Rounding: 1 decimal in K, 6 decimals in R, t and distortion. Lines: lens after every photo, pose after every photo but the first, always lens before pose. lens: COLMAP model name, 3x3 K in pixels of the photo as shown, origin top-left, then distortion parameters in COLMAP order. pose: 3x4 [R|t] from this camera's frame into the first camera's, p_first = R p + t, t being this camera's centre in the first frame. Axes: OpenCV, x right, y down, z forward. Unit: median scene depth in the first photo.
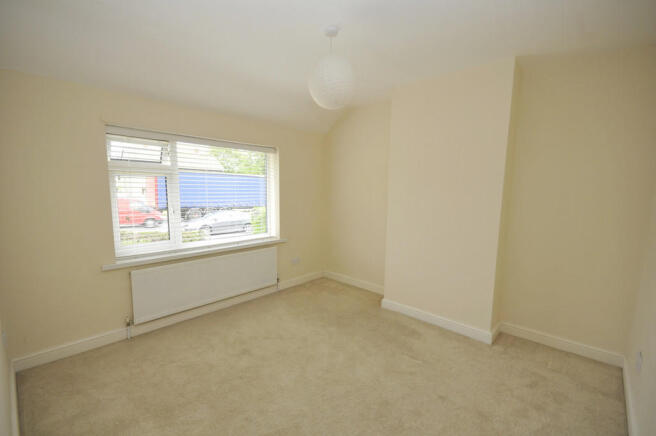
lens RADIAL K [[289.3, 0, 328.0], [0, 289.3, 223.7], [0, 0, 1]] dist [-0.000014, -0.000649]
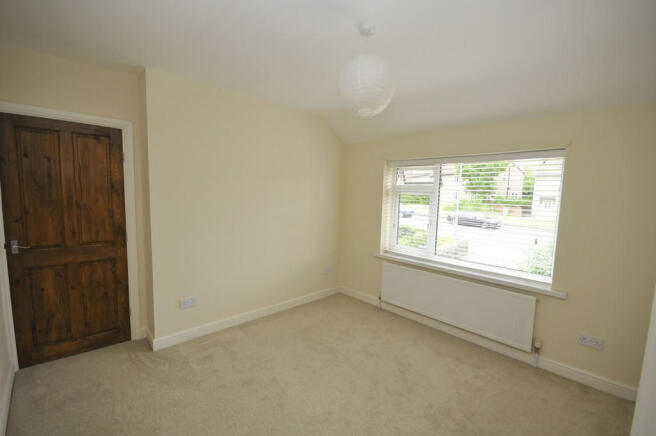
lens RADIAL K [[289.3, 0, 328.0], [0, 289.3, 223.7], [0, 0, 1]] dist [-0.000014, -0.000649]
pose [[-0.078841, 0.080594, -0.993624, 0.624317], [-0.154321, 0.983725, 0.092036, -0.092312], [0.984870, 0.160593, -0.065121, 0.676753]]
